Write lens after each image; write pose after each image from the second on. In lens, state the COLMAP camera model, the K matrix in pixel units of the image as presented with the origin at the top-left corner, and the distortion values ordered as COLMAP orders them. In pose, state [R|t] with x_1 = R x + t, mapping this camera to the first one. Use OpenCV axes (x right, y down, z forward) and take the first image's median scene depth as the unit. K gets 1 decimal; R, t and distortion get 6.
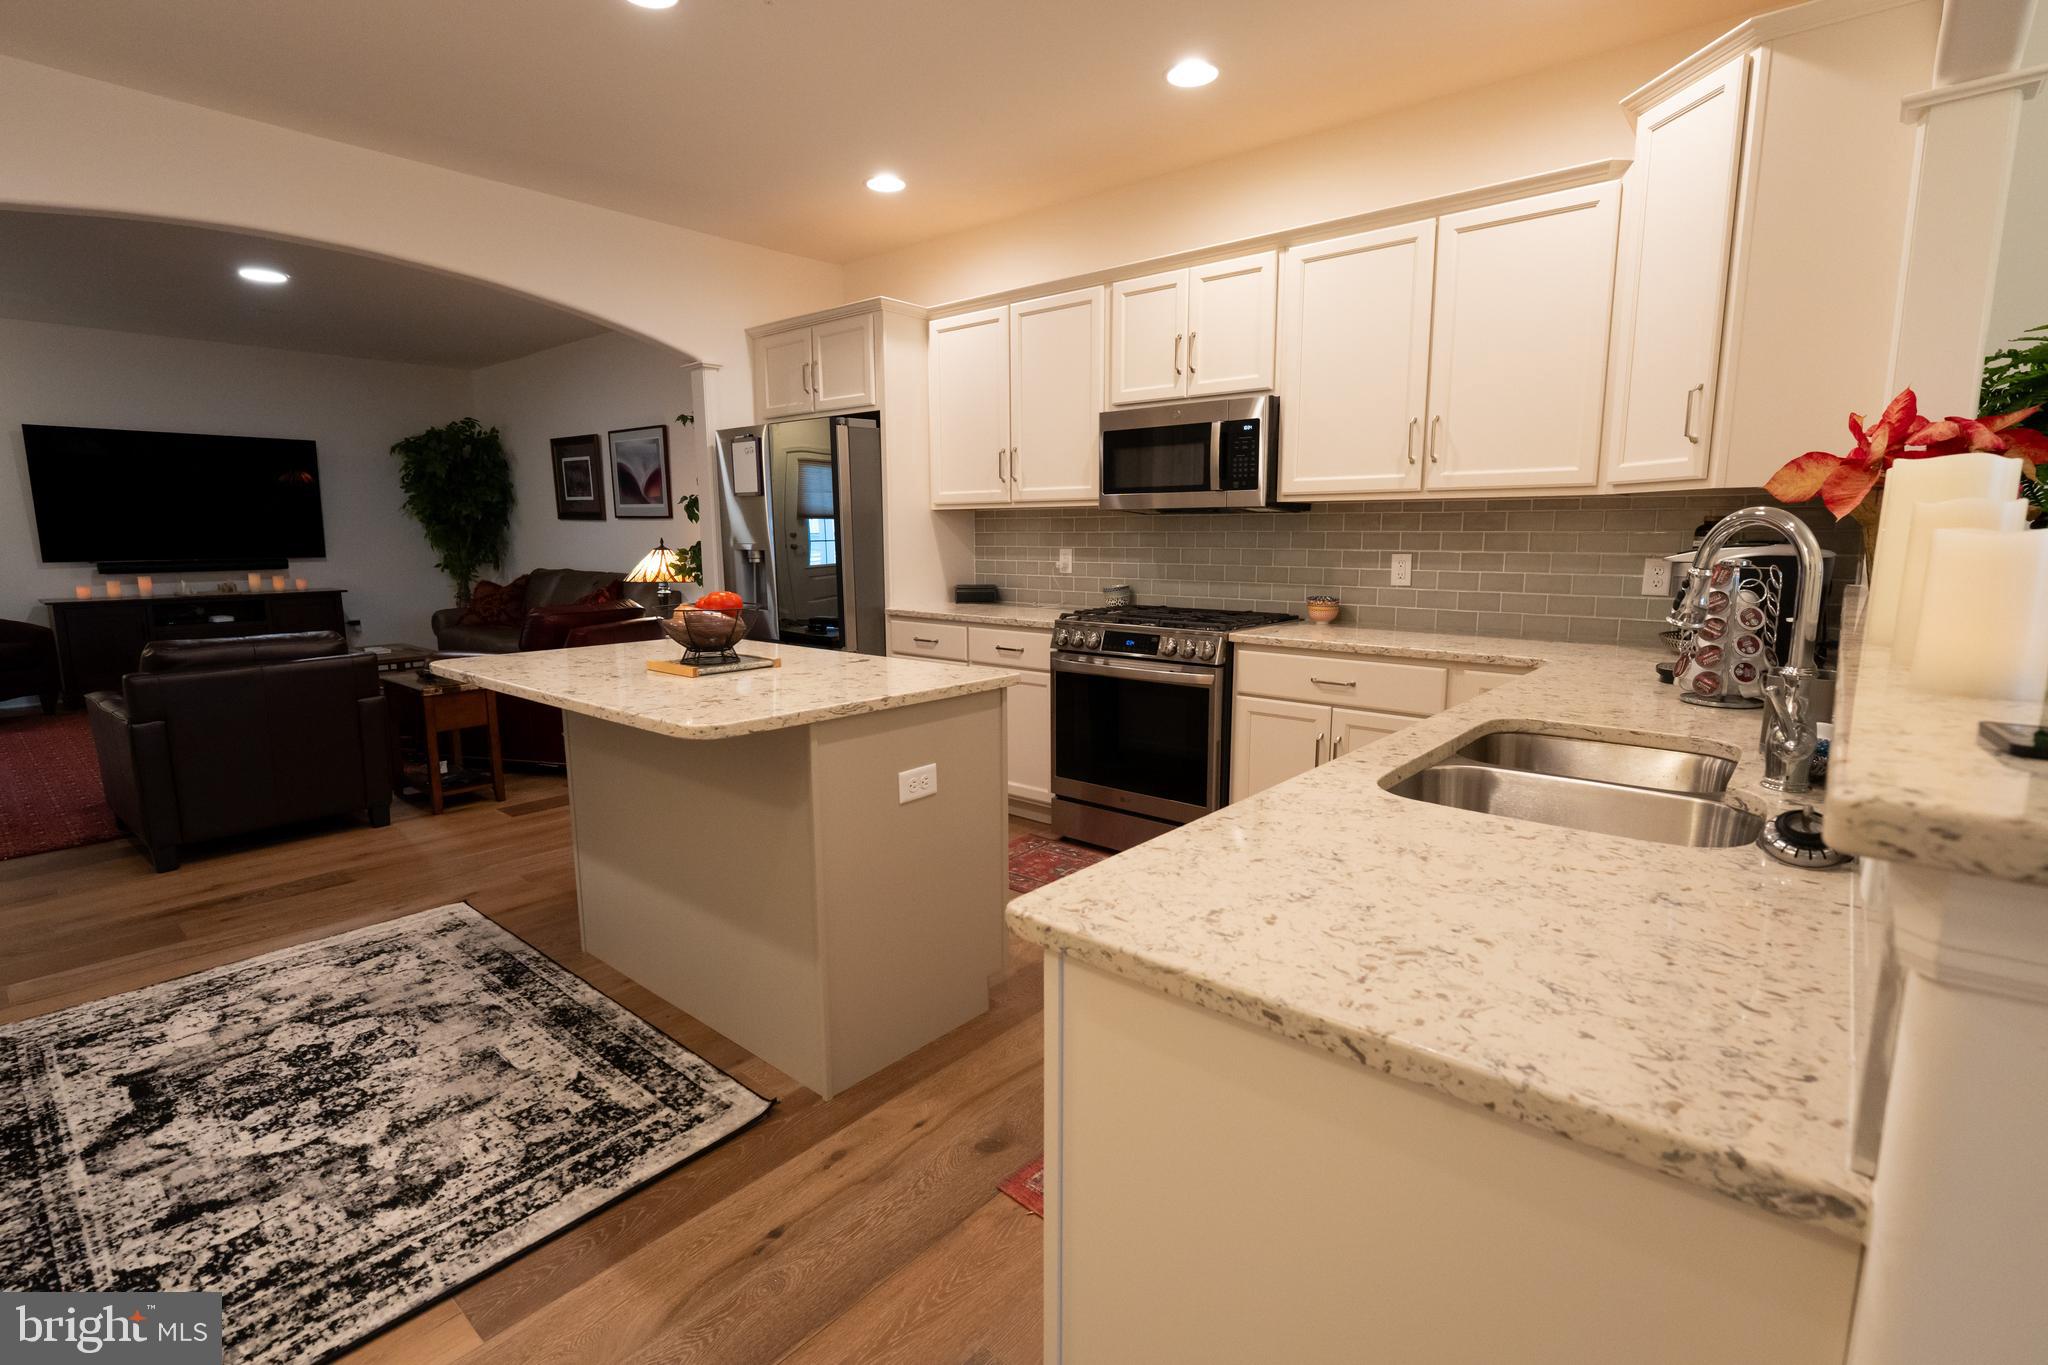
lens RADIAL K [[958.1, 0, 1034.9], [0, 958.1, 674.0], [0, 0, 1]] dist [-0.002557, -0.000374]
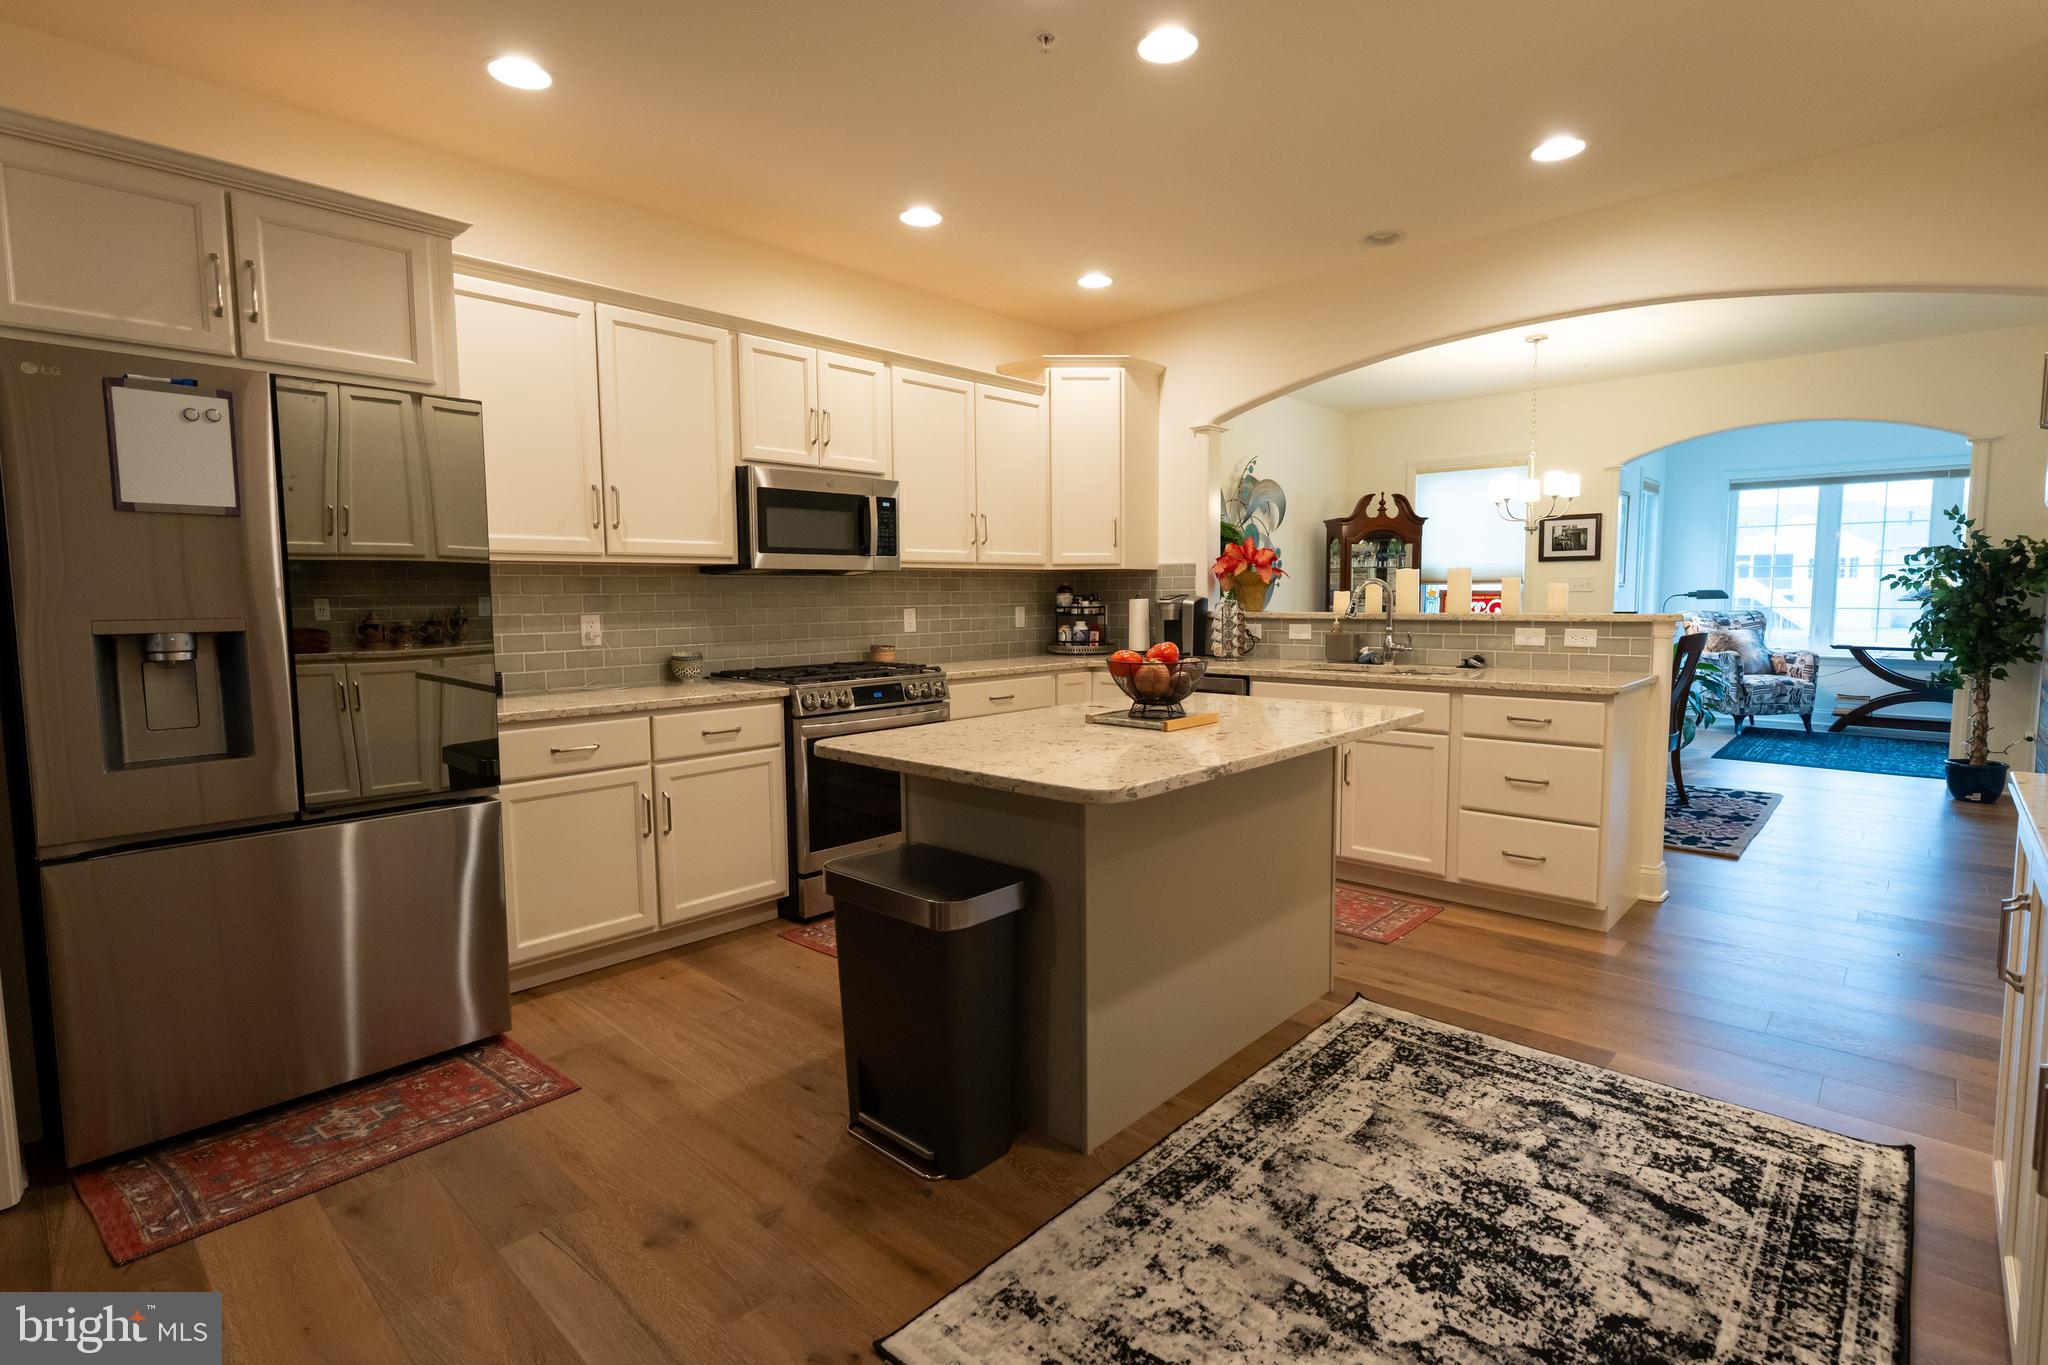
lens RADIAL K [[958.1, 0, 1034.9], [0, 958.1, 674.0], [0, 0, 1]] dist [-0.002557, -0.000374]
pose [[0.041320, -0.082062, 0.995770, -1.735479], [0.156185, 0.984900, 0.074685, -0.197024], [-0.986863, 0.152438, 0.053513, 1.402039]]
